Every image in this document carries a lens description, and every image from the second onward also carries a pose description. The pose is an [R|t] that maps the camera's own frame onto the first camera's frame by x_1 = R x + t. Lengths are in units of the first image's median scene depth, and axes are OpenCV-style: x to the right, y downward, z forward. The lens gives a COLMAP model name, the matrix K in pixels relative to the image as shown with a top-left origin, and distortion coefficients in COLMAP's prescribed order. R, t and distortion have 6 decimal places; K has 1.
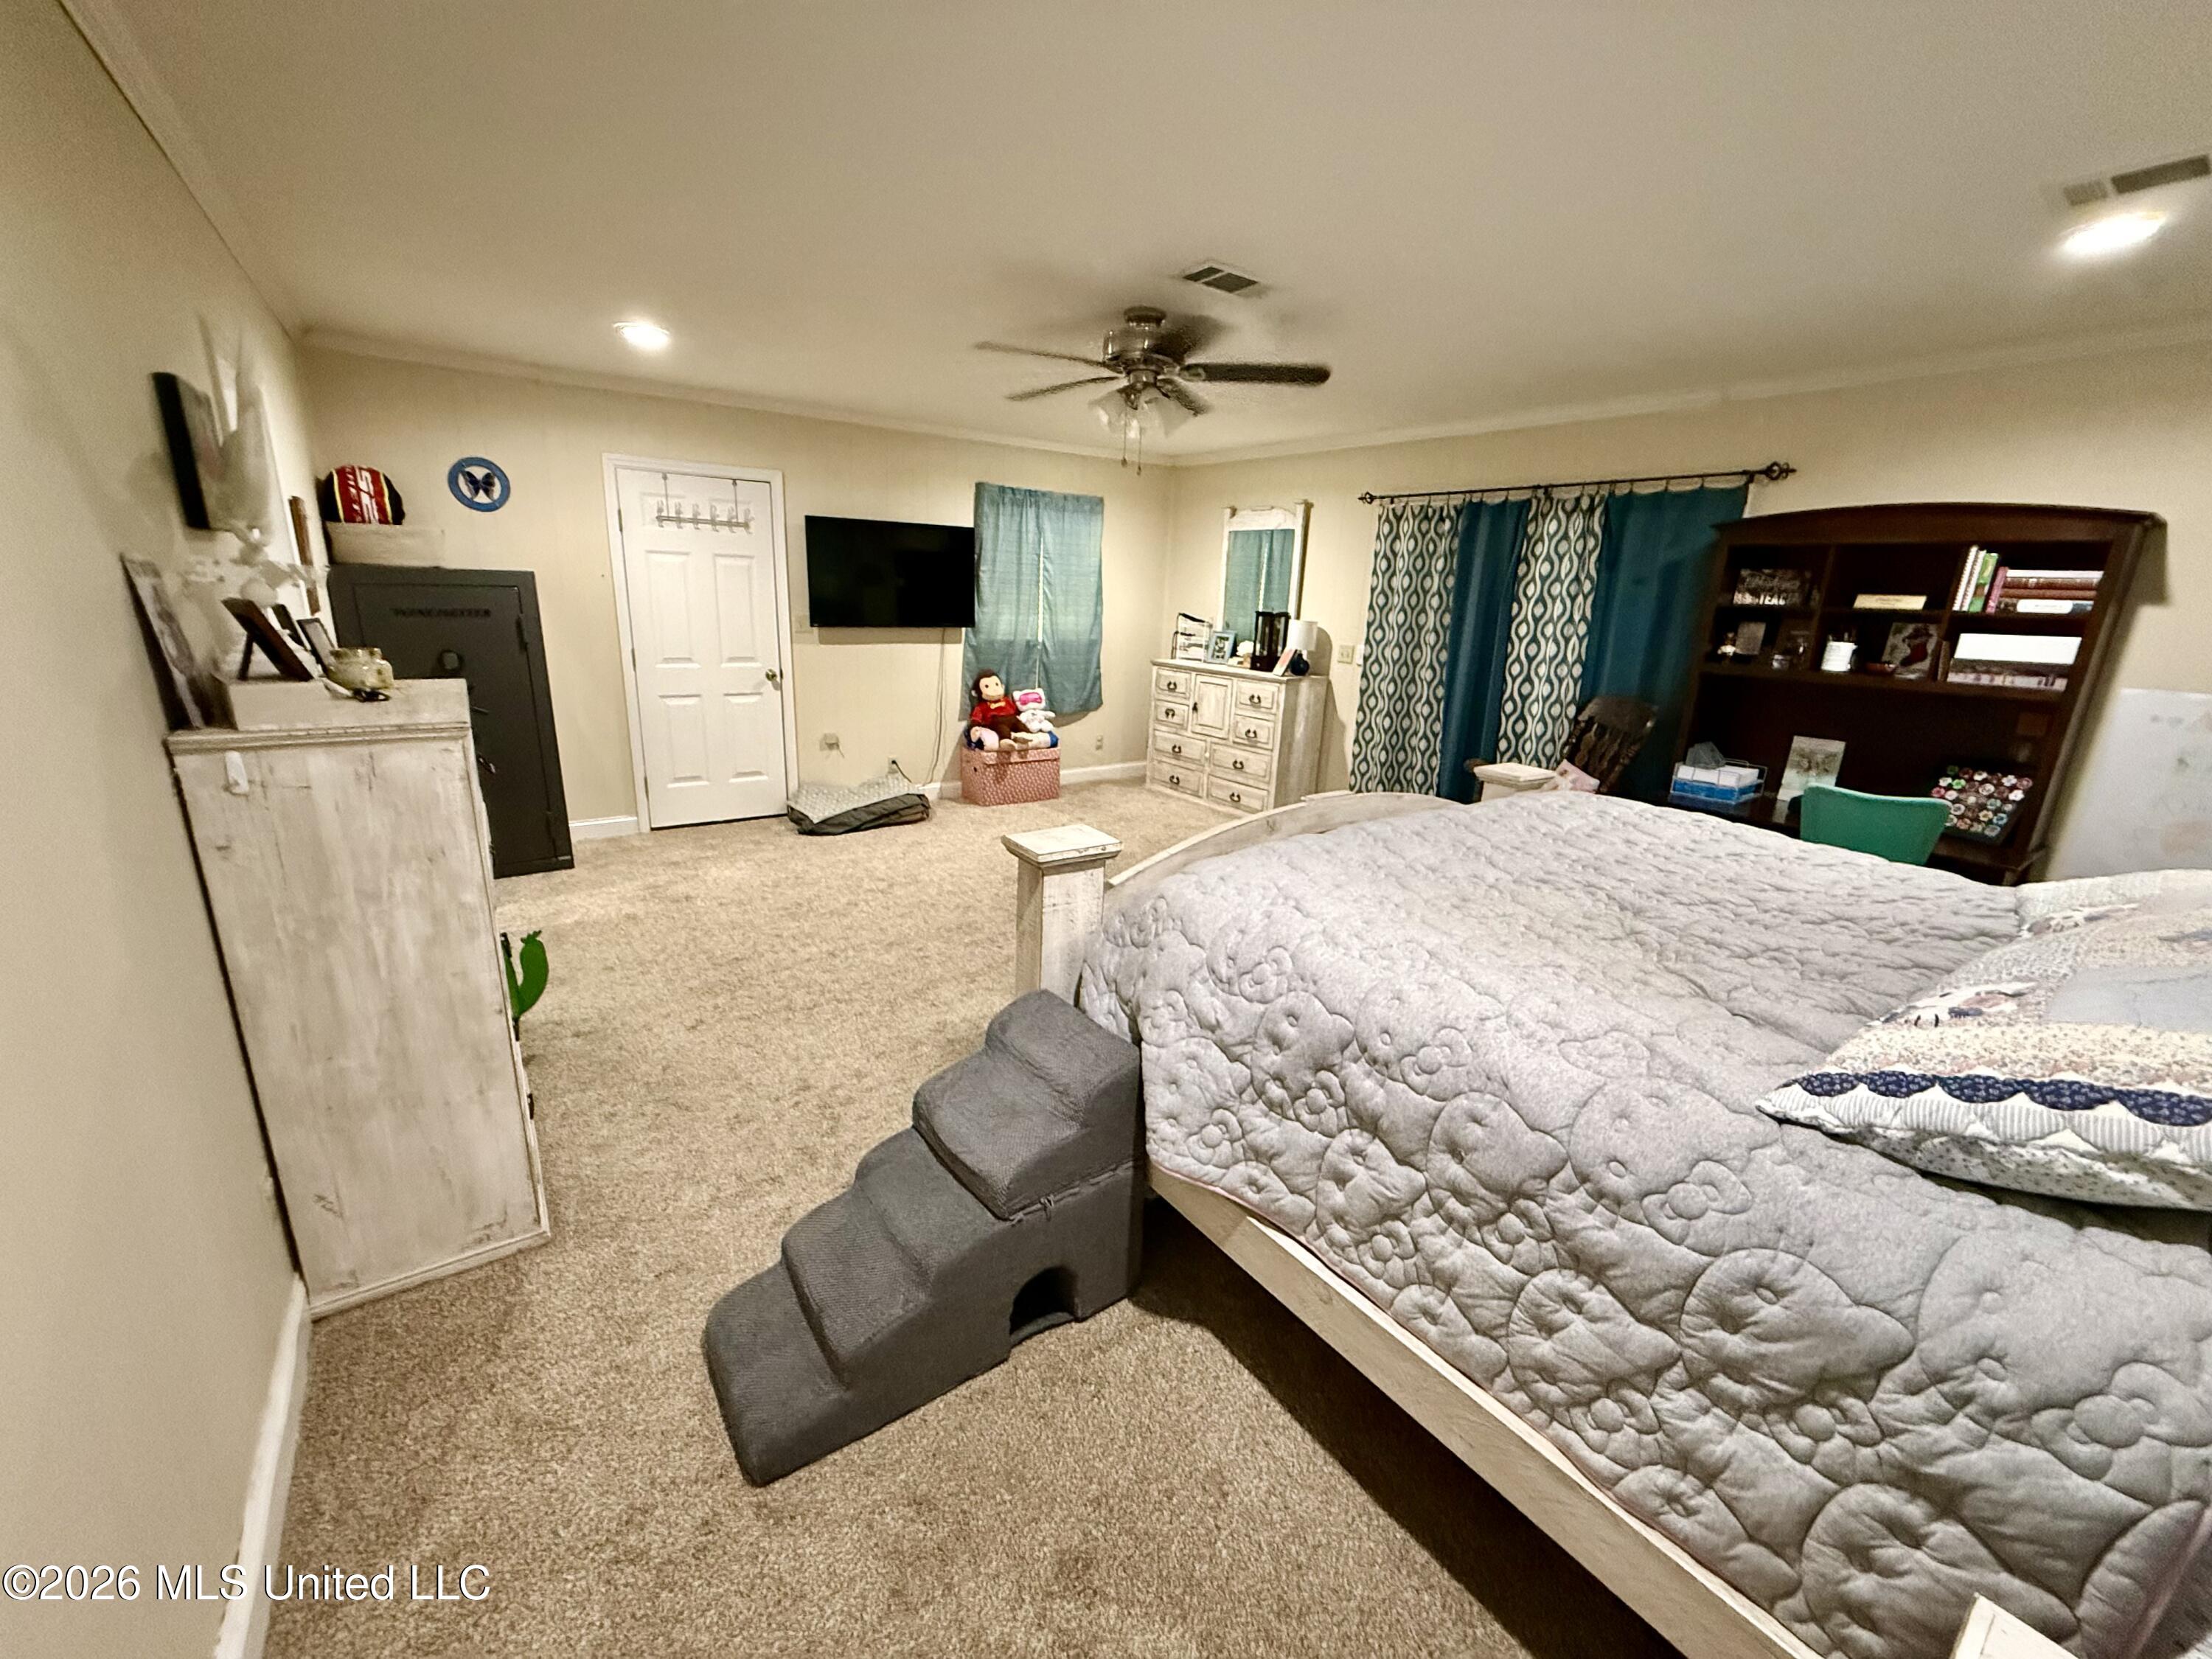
lens RADIAL K [[885.4, 0, 1103.7], [0, 885.4, 837.6], [0, 0, 1]] dist [-0.001255, 0.000199]
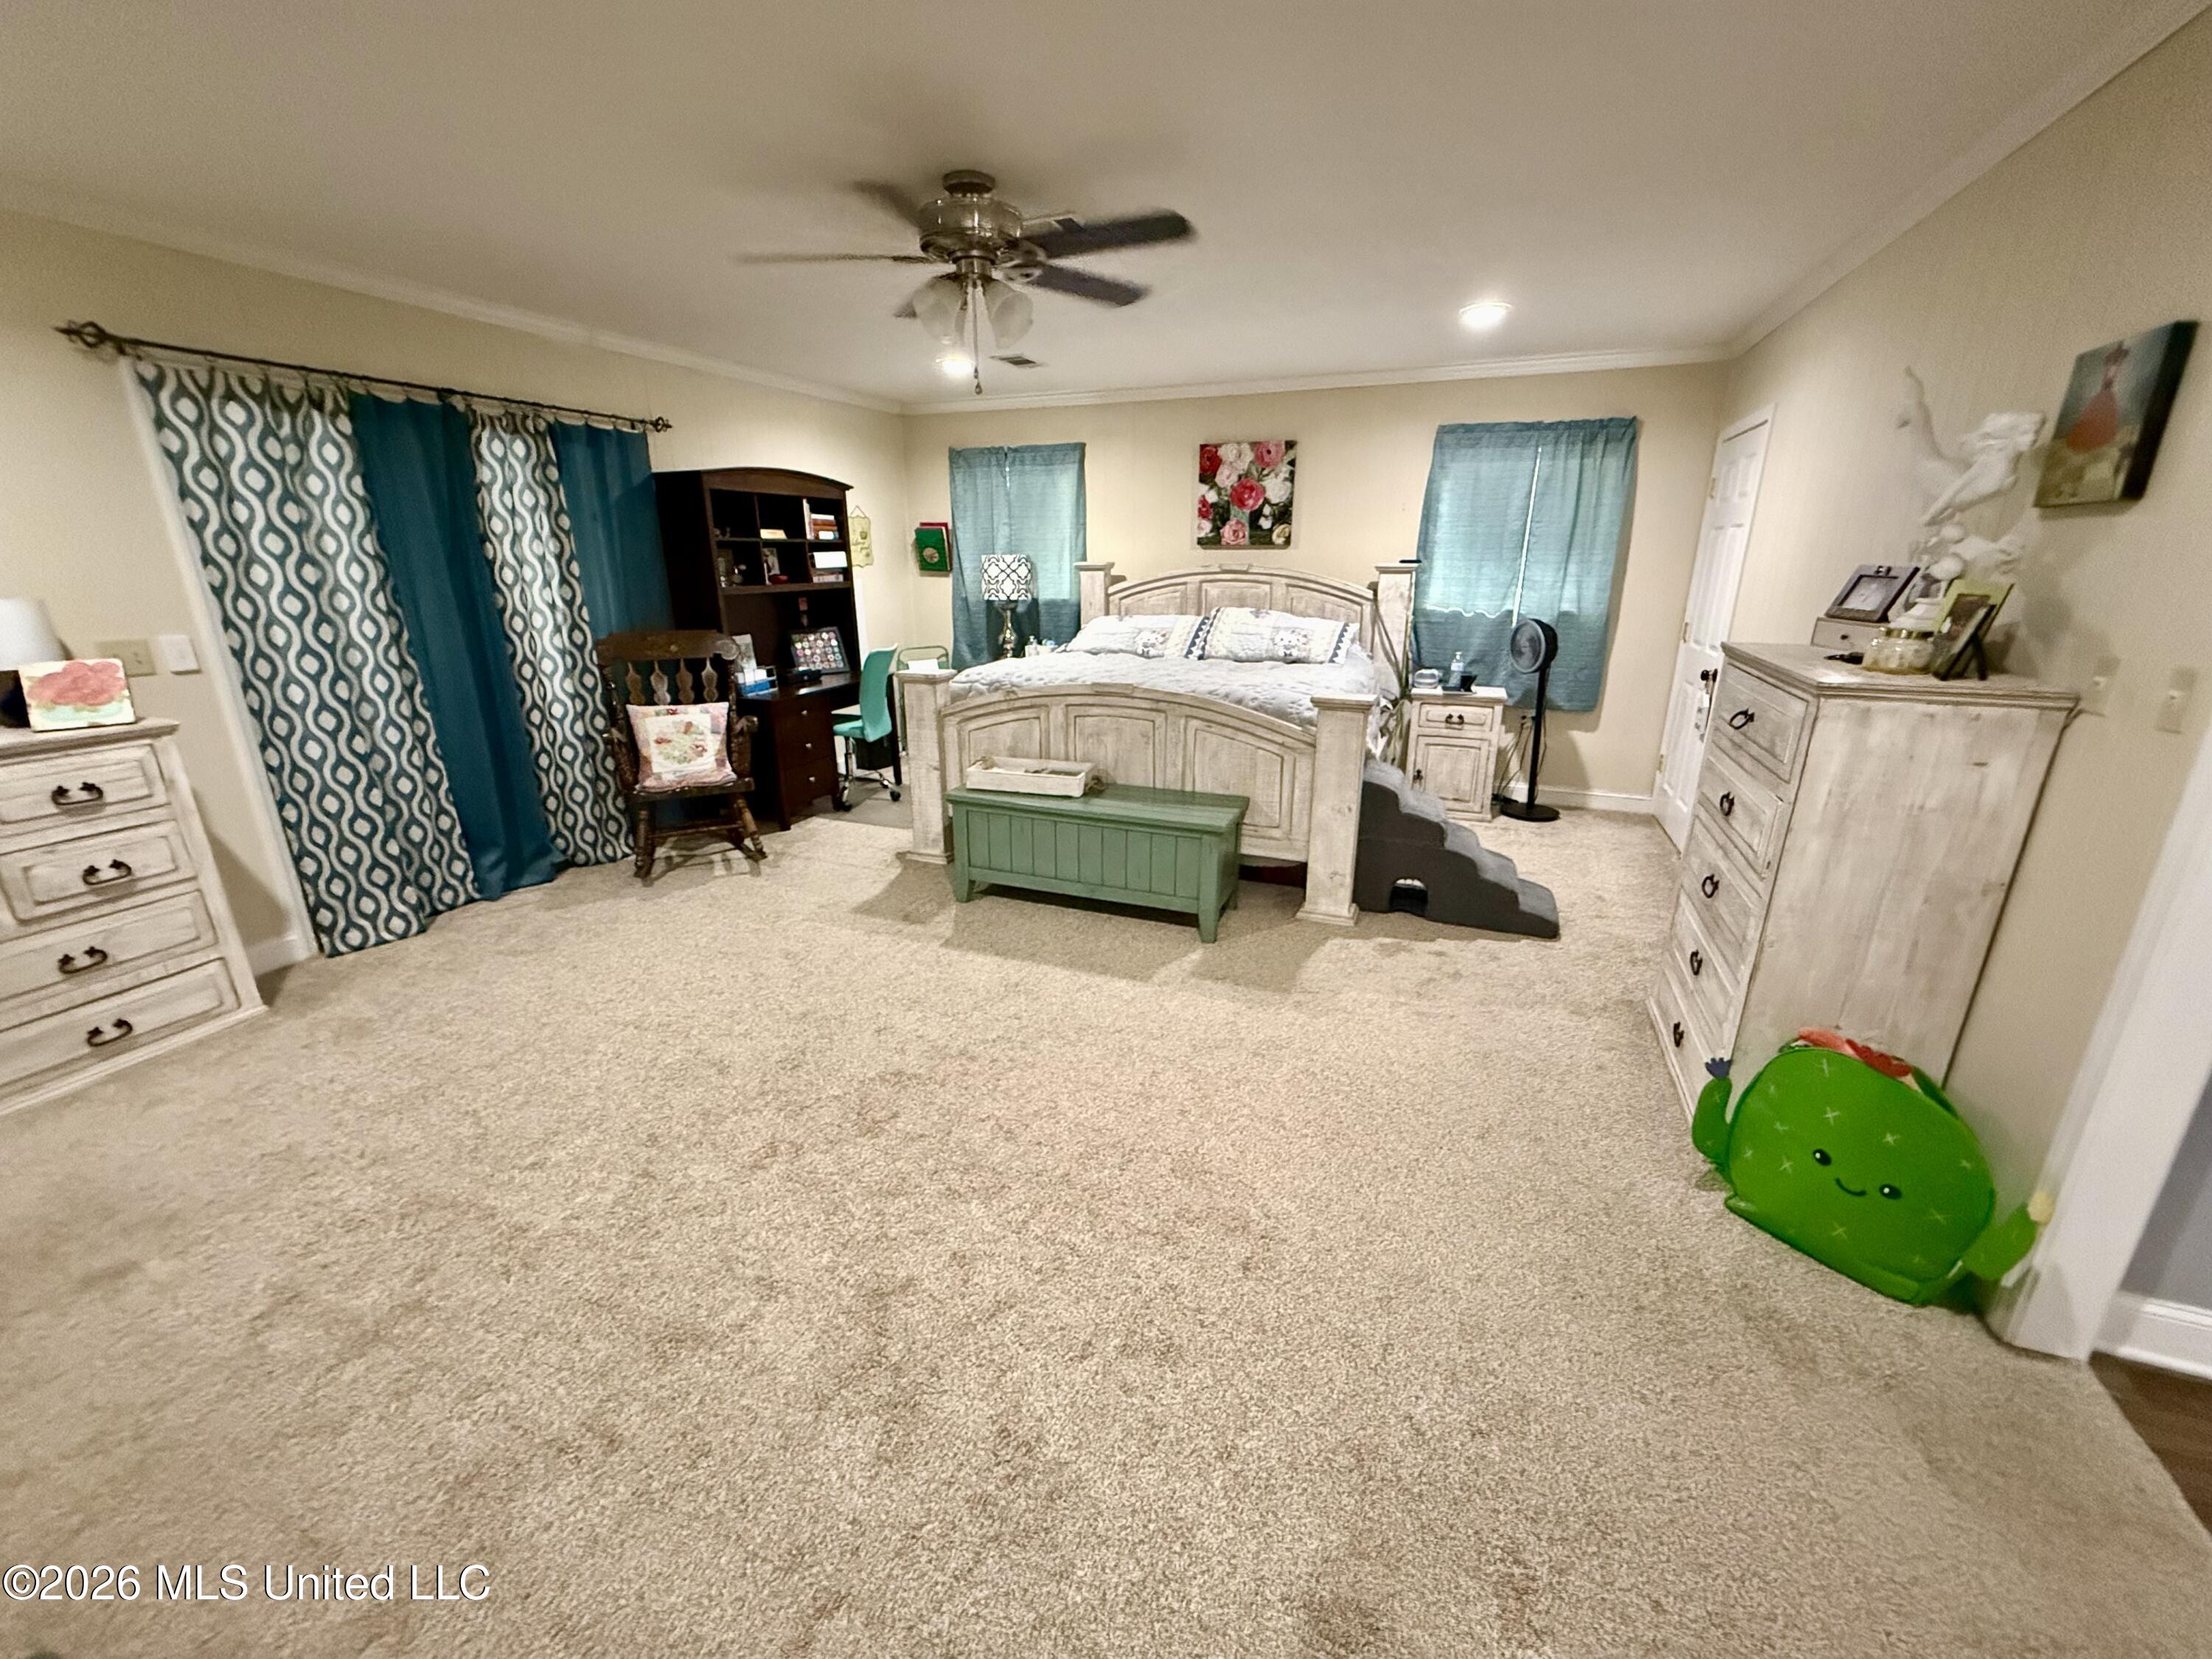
lens RADIAL K [[885.4, 0, 1104.3], [0, 885.4, 832.5], [0, 0, 1]] dist [-0.001255, 0.000199]
pose [[-0.540848, -0.289501, 0.789730, -0.782641], [0.210787, 0.862292, 0.460459, -0.421944], [-0.814280, 0.415503, -0.405346, 1.426353]]
